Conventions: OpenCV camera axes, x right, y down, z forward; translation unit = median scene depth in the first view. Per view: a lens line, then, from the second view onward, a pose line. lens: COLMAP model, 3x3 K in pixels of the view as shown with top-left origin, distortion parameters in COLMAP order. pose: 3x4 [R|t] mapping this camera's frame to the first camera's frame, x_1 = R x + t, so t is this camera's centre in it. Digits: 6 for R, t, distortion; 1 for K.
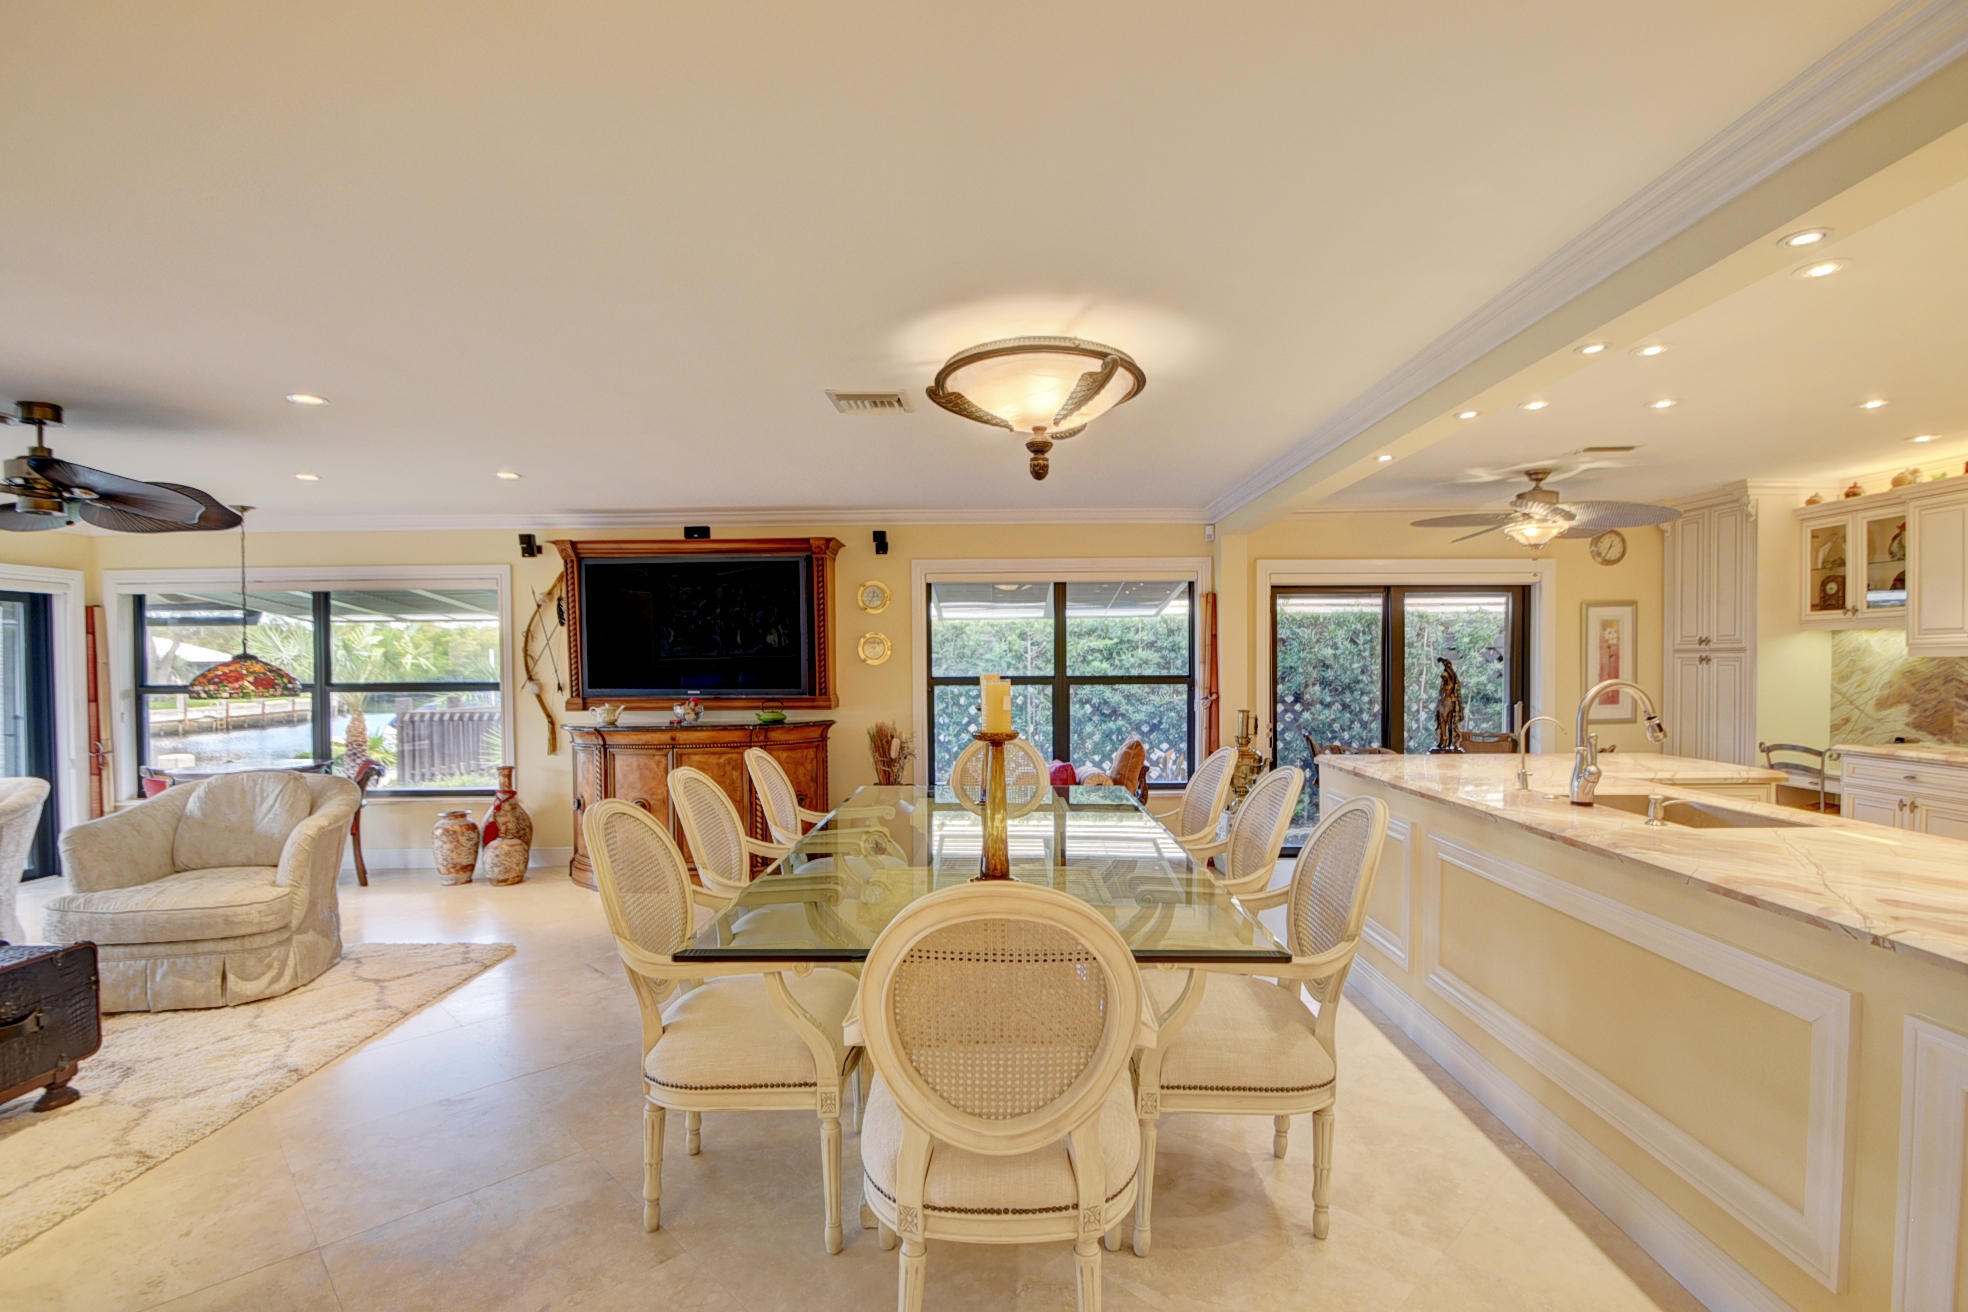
lens RADIAL K [[881.4, 0, 981.7], [0, 881.4, 685.8], [0, 0, 1]] dist [0.009154, -0.015344]
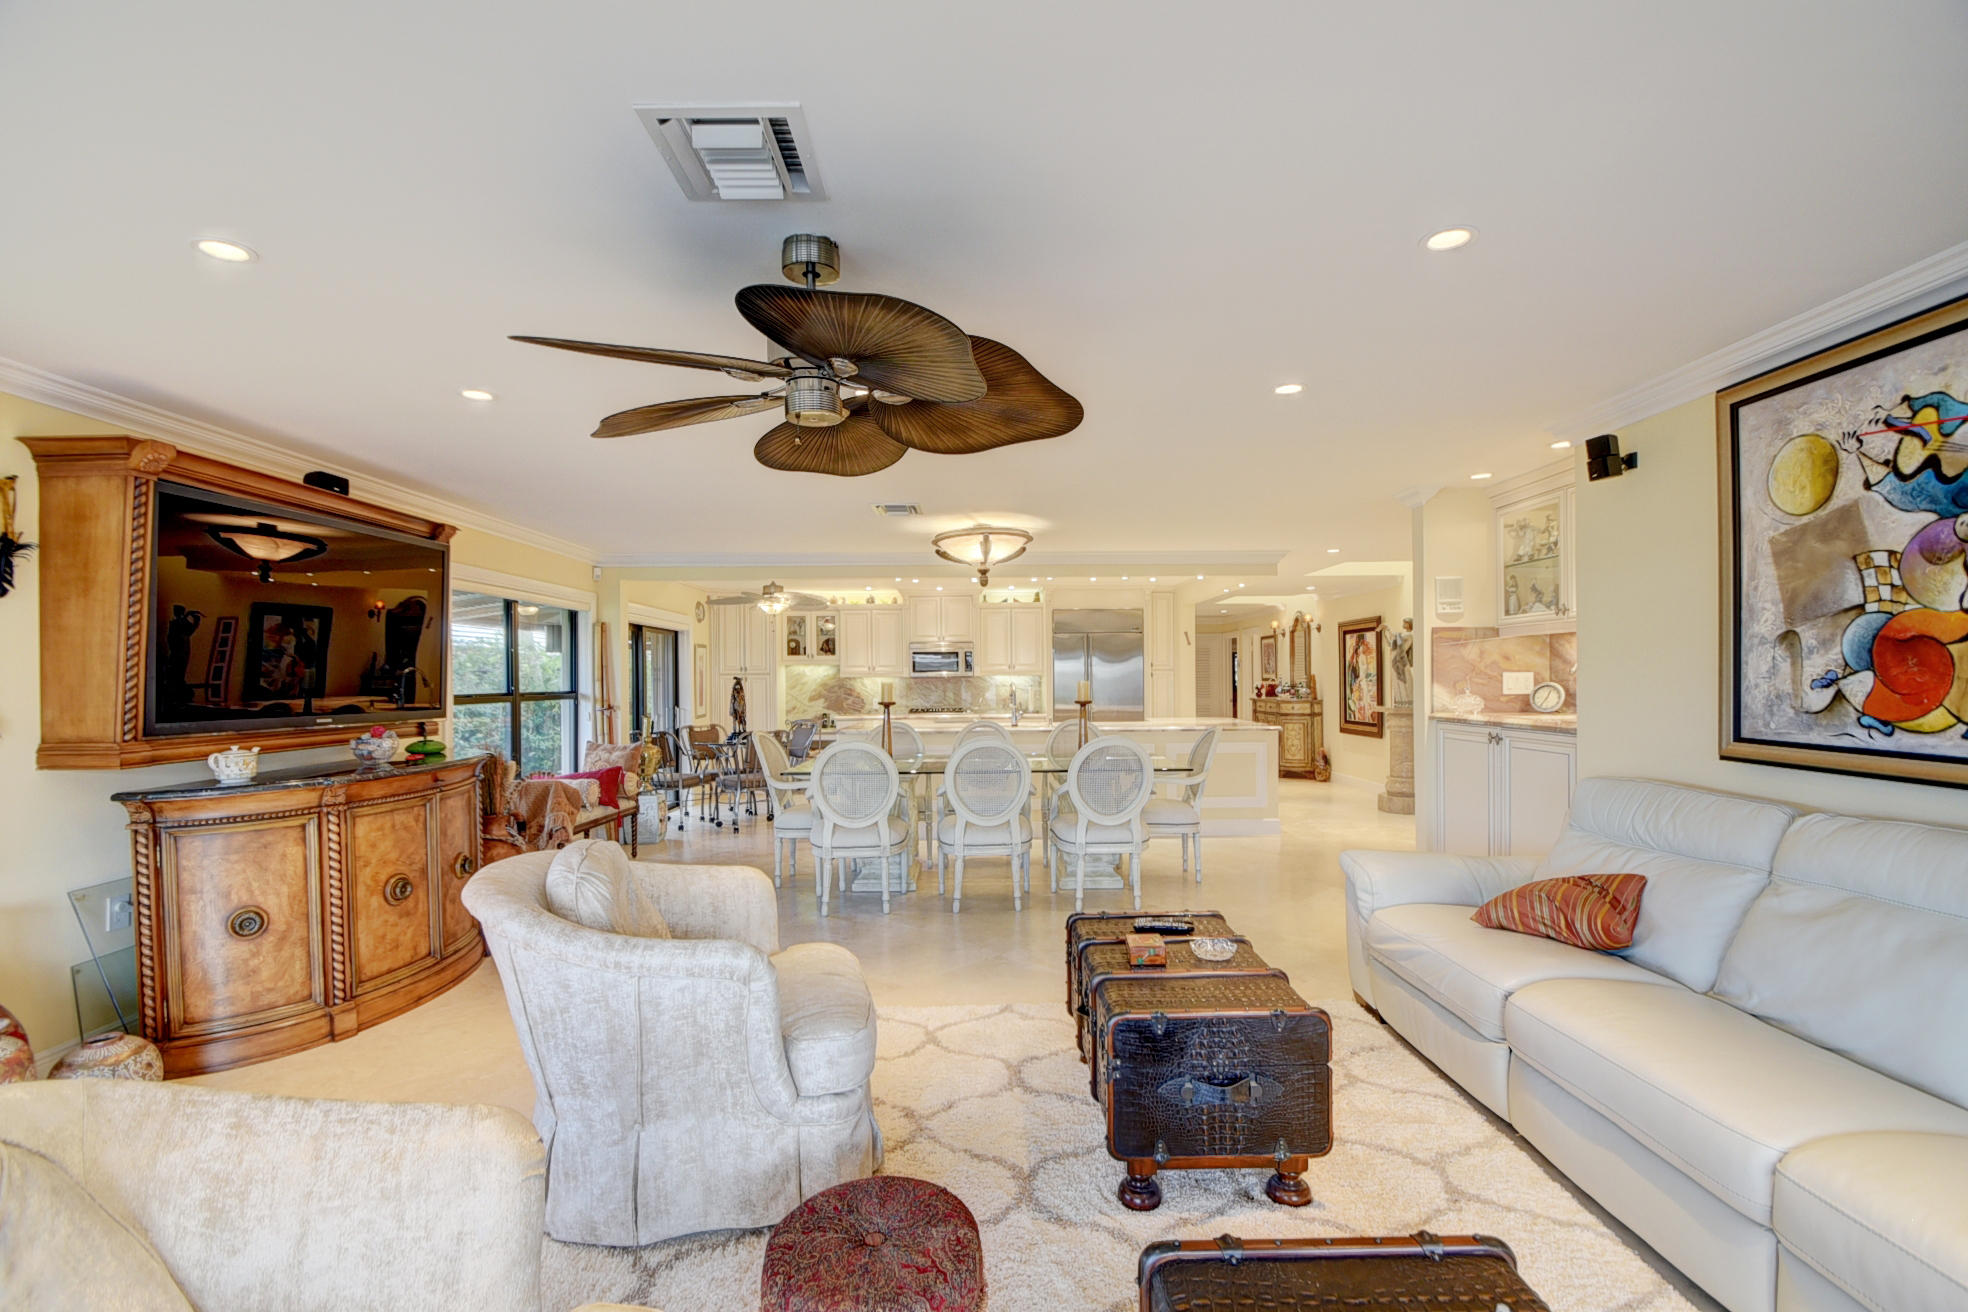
lens RADIAL K [[881.4, 0, 973.8], [0, 881.4, 670.8], [0, 0, 1]] dist [0.009154, -0.015344]
pose [[-0.014240, 0.015636, 0.999776, -1.024243], [0.035633, 0.999251, -0.015120, -0.002372], [-0.999263, 0.035409, -0.014787, 0.540236]]
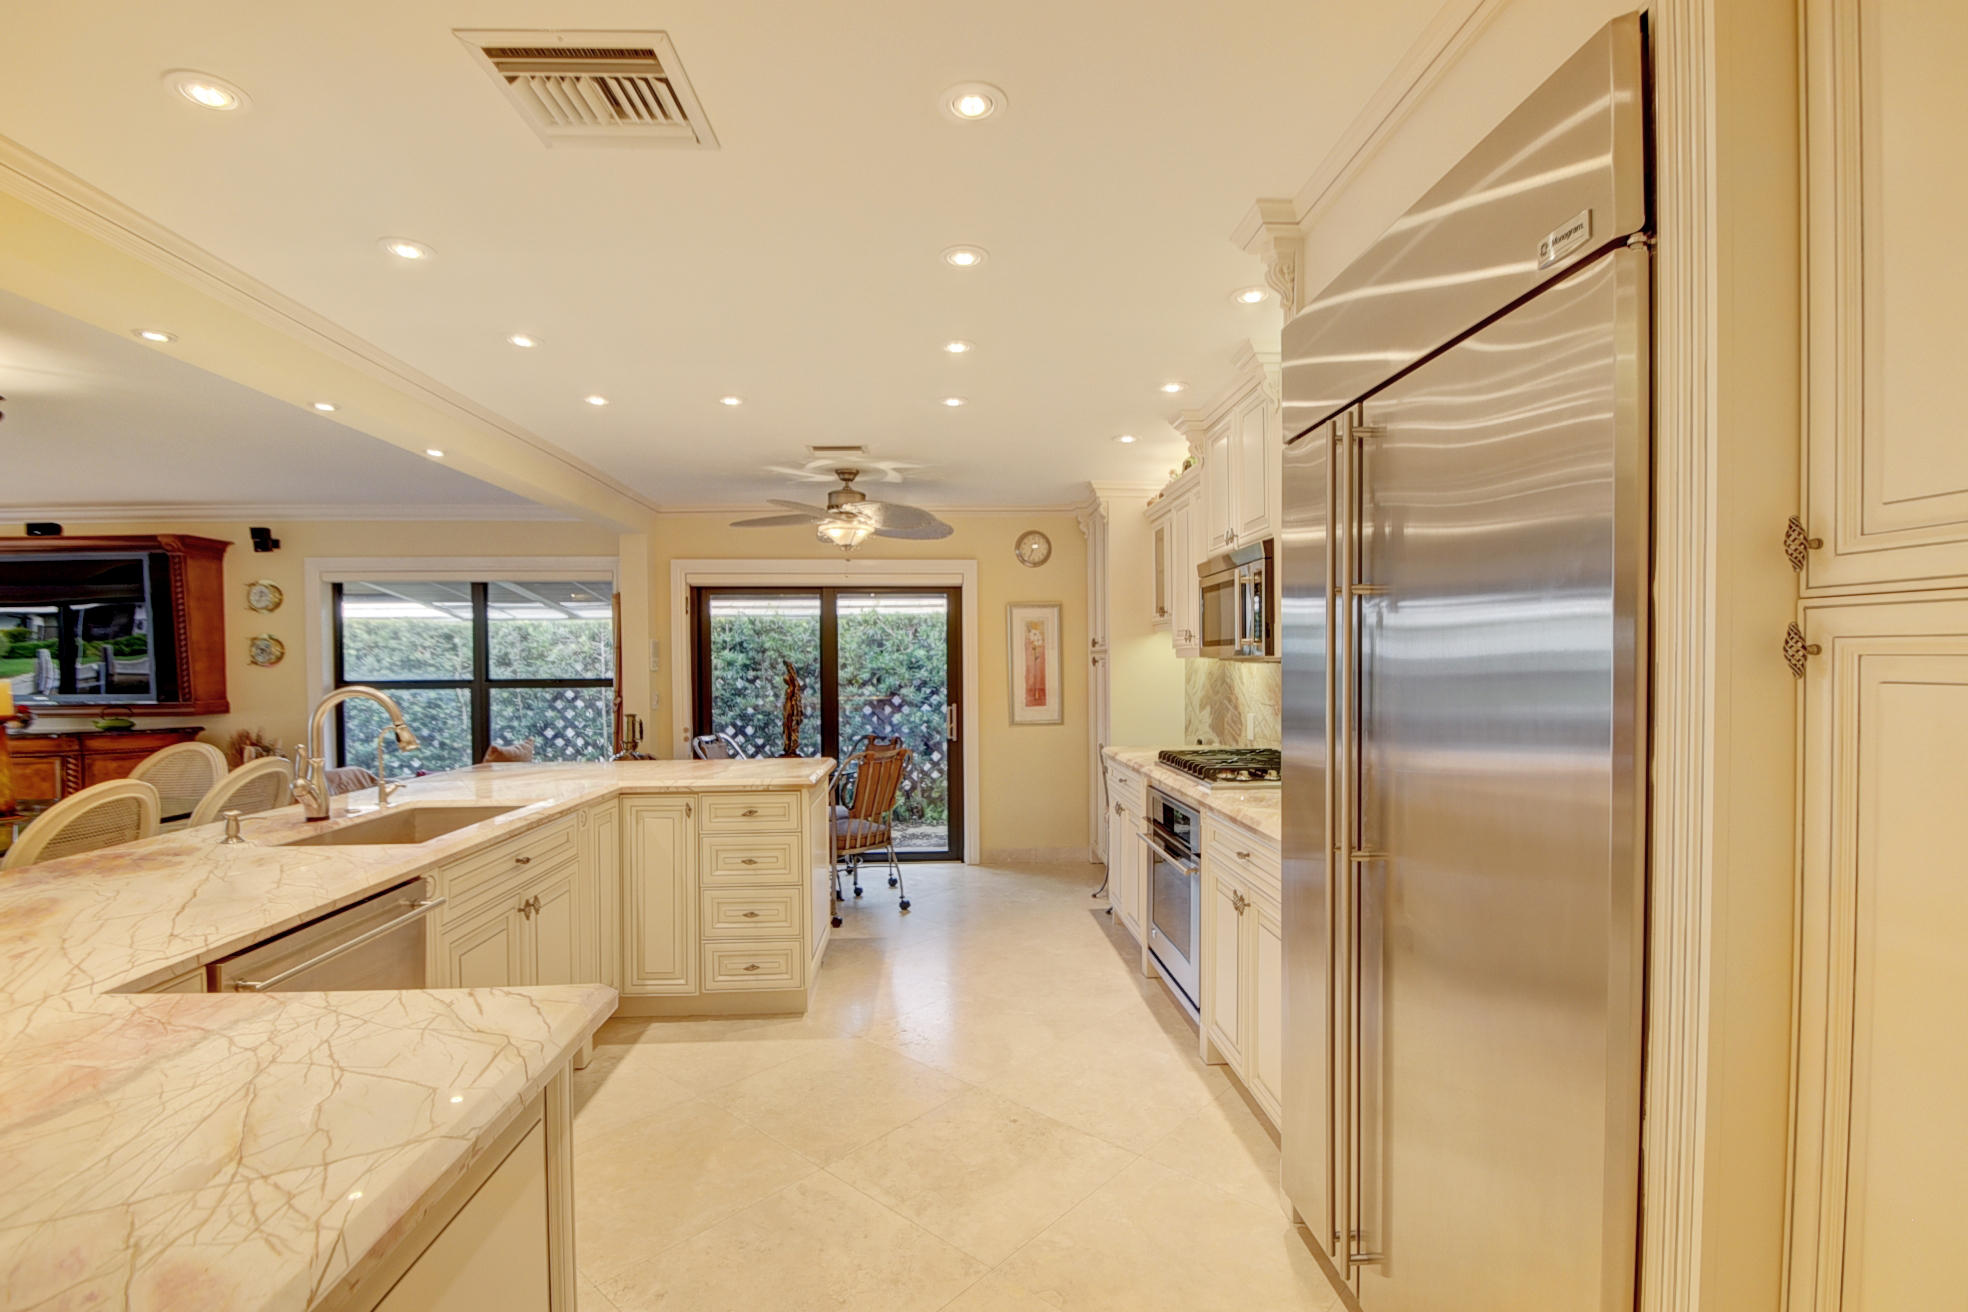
lens RADIAL K [[881.4, 0, 972.6], [0, 881.4, 684.1], [0, 0, 1]] dist [0.009154, -0.015344]
pose [[0.997681, -0.003666, 0.067962, 0.607523], [0.003721, 0.999993, -0.000688, -0.003856], [-0.067959, 0.000940, 0.997688, 0.011362]]
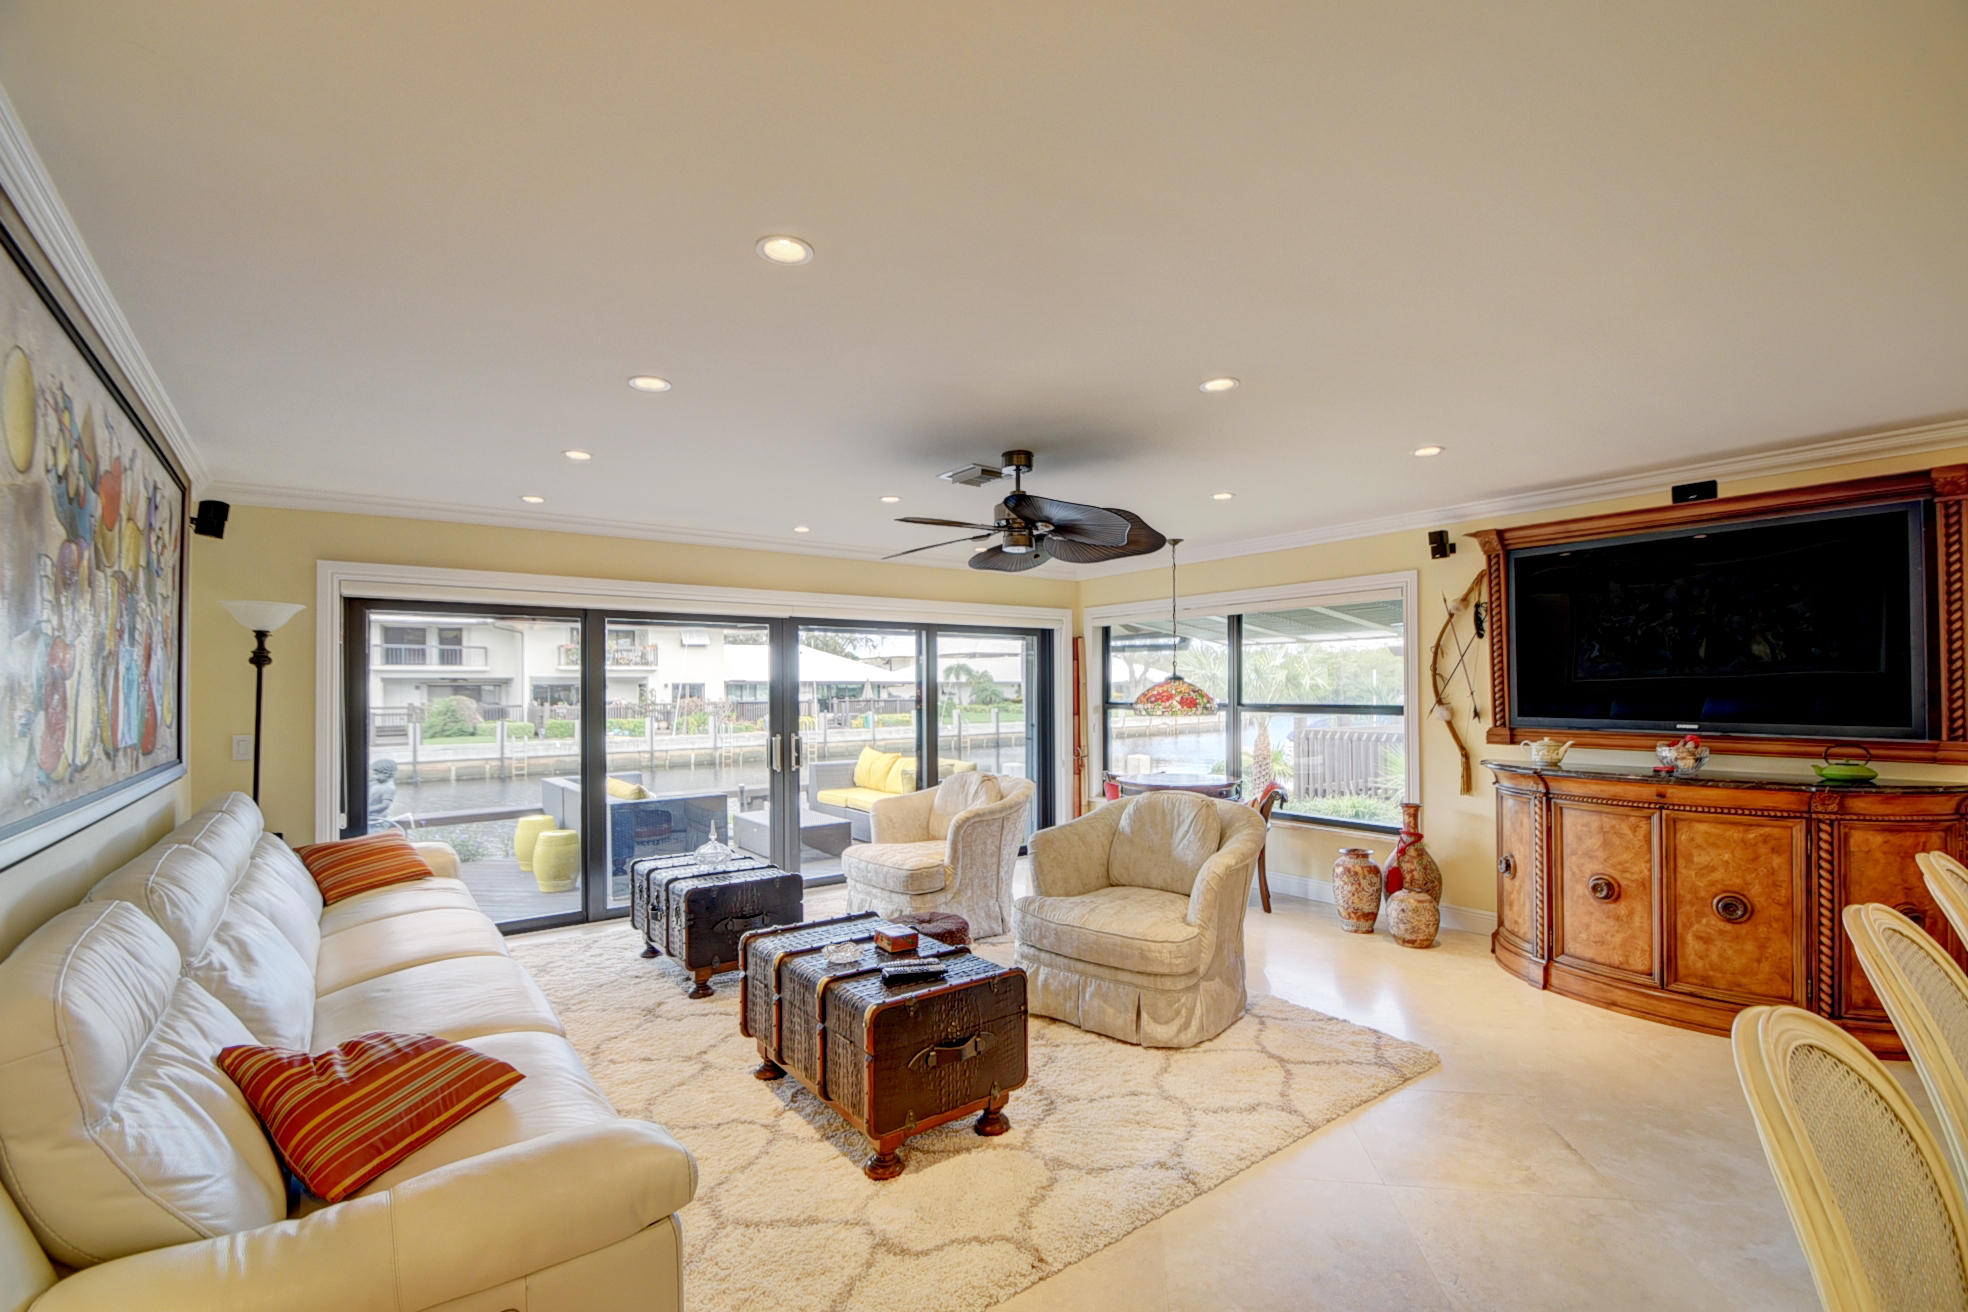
lens RADIAL K [[881.4, 0, 991.2], [0, 881.4, 672.4], [0, 0, 1]] dist [0.009154, -0.015344]
pose [[0.609063, -0.010879, -0.793047, -0.117981], [-0.019276, 0.999408, -0.028514, -0.004615], [0.792887, 0.032654, 0.608493, 0.166499]]
